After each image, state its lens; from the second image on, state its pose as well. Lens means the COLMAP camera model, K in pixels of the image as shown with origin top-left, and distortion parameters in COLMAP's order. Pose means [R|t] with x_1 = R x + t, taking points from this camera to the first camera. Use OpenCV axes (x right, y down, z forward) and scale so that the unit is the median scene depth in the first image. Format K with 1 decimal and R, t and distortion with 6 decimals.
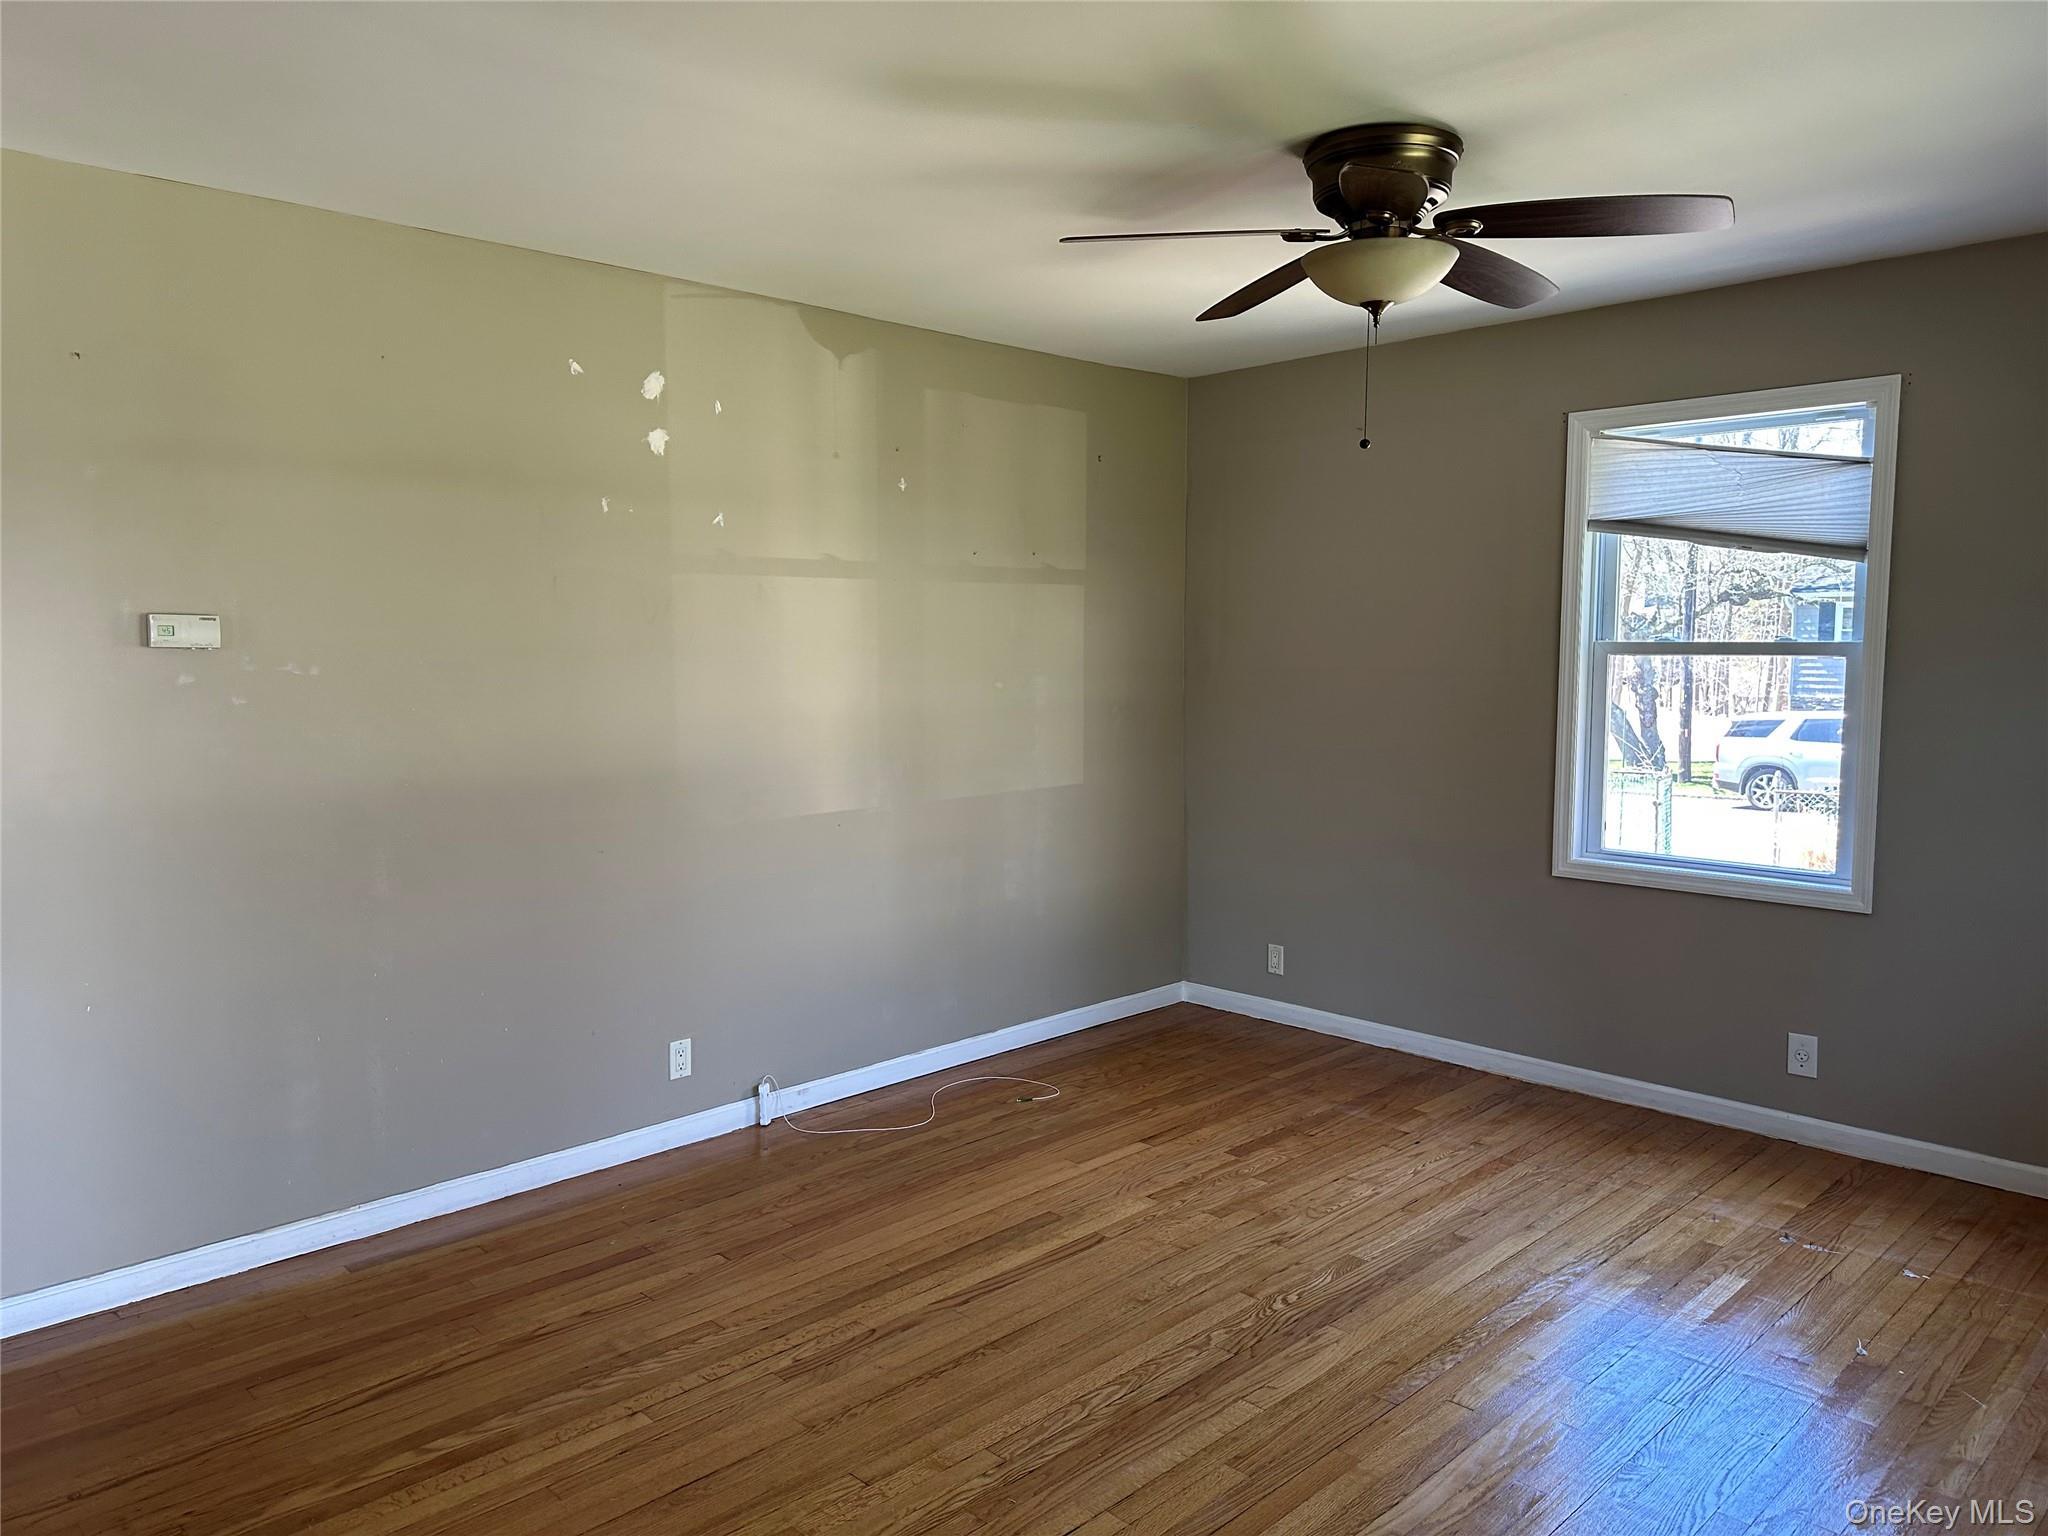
lens RADIAL K [[1433.1, 0, 1024.0], [0, 1433.1, 768.0], [0, 0, 1]] dist [0.063202, -0.102792]
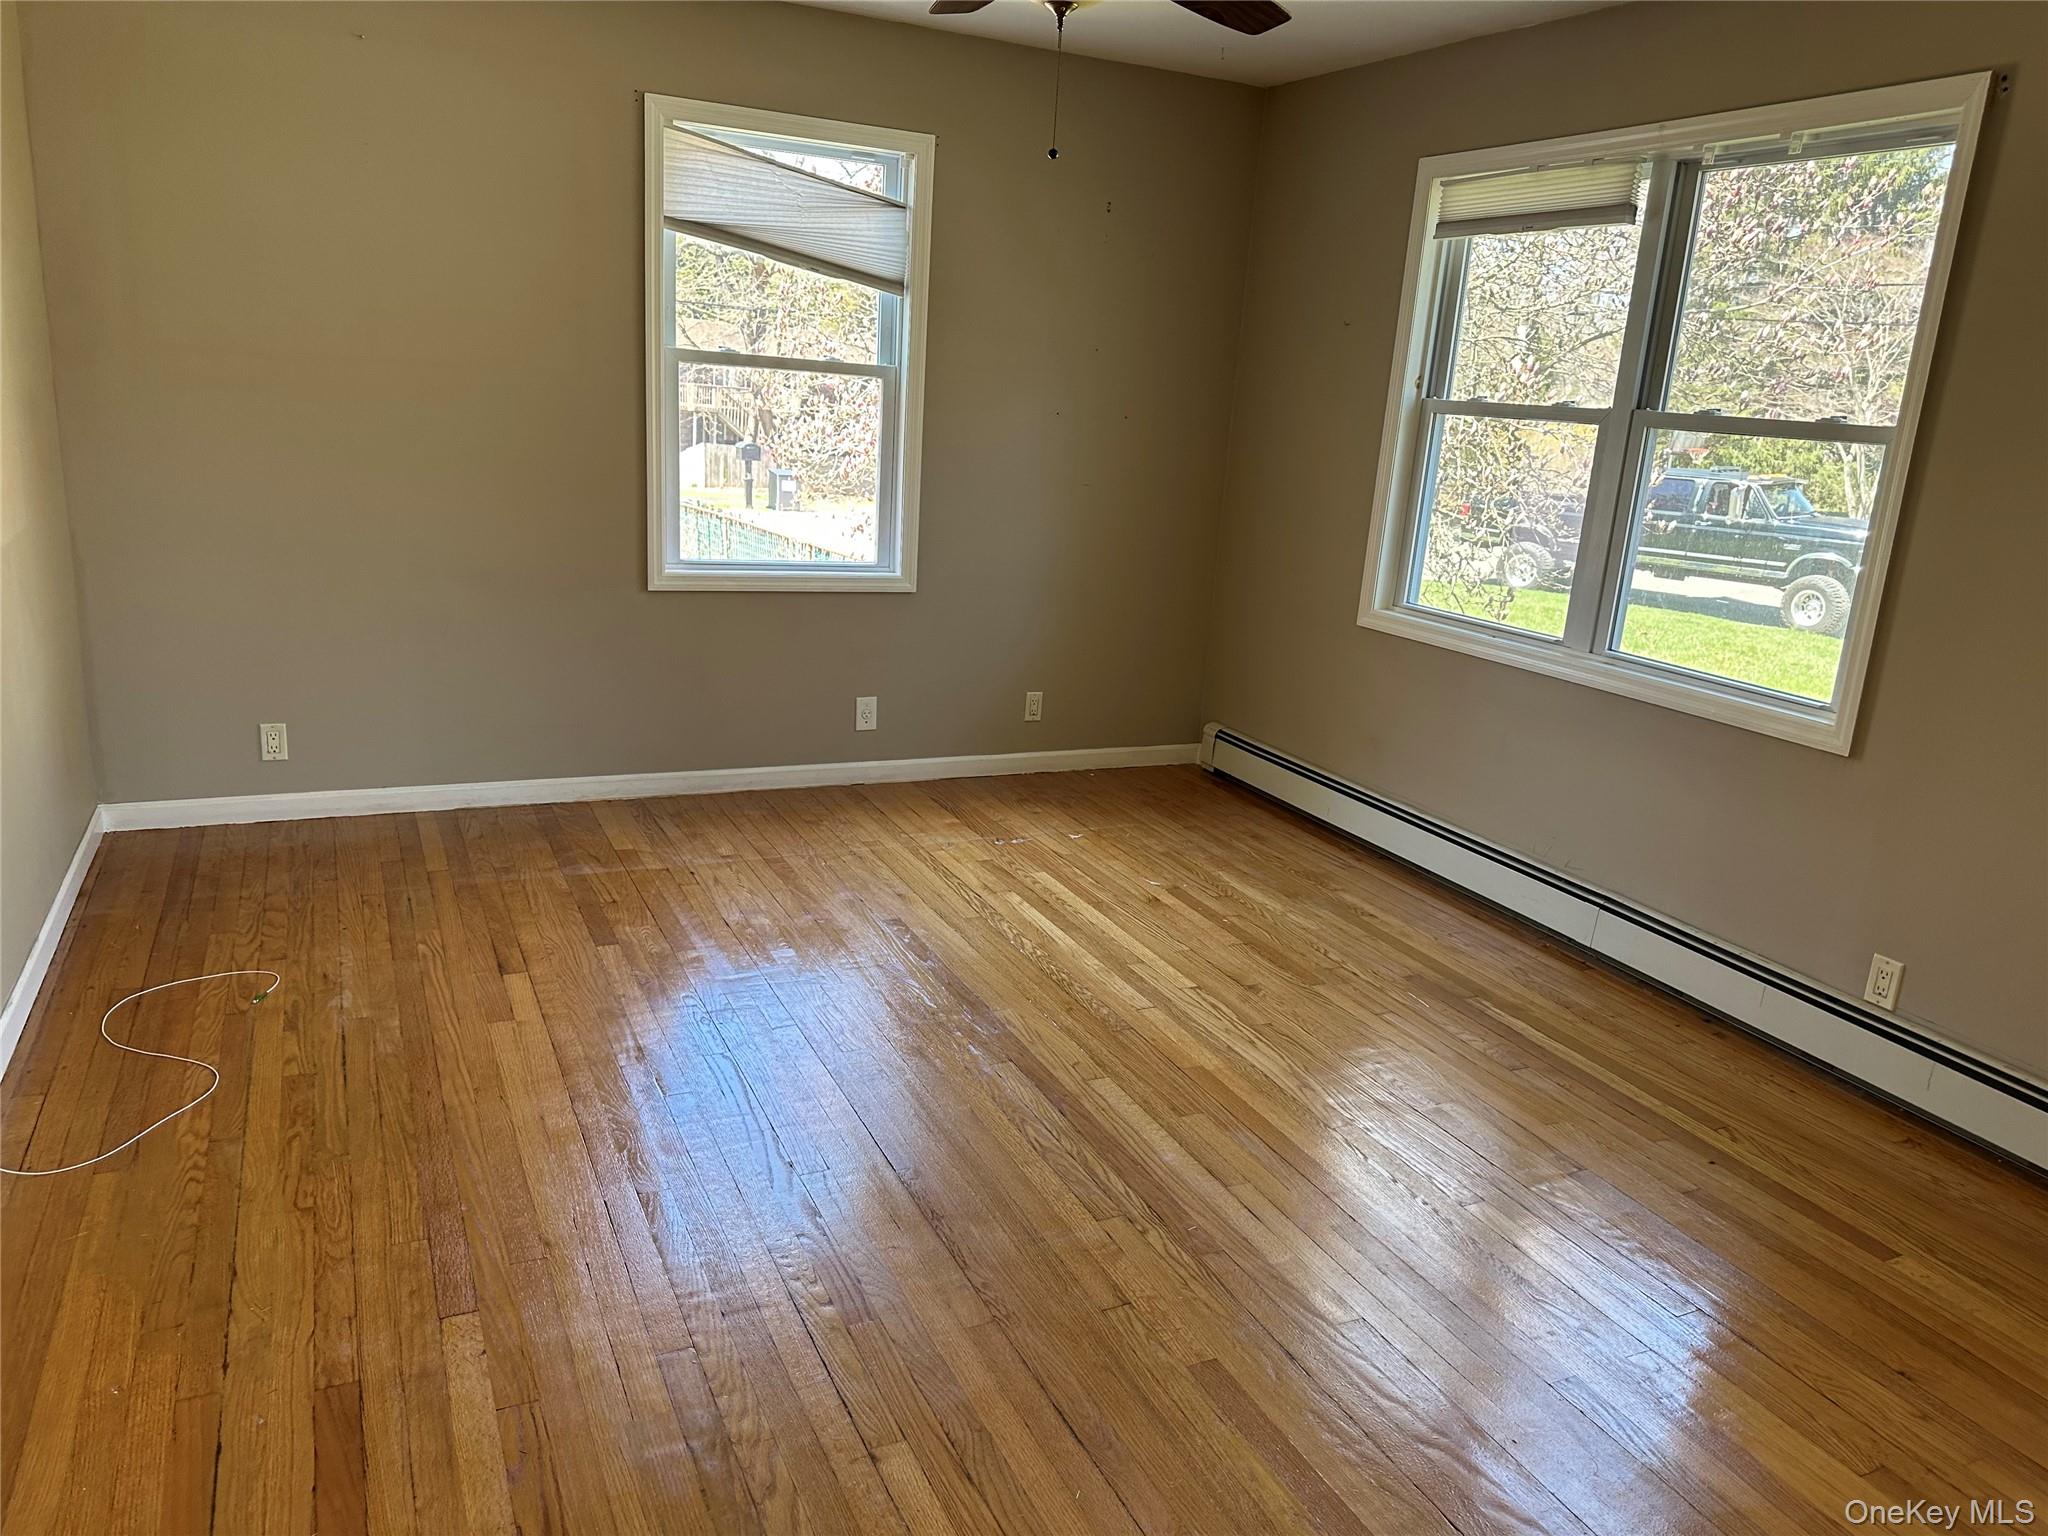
lens RADIAL K [[1403.3, 0, 1023.8], [0, 1403.3, 802.1], [0, 0, 1]] dist [0.116267, -0.259744]
pose [[0.314666, -0.244695, 0.917120, -0.524854], [0.017988, 0.967565, 0.251983, -0.028908], [-0.949032, -0.062793, 0.308861, 0.473266]]
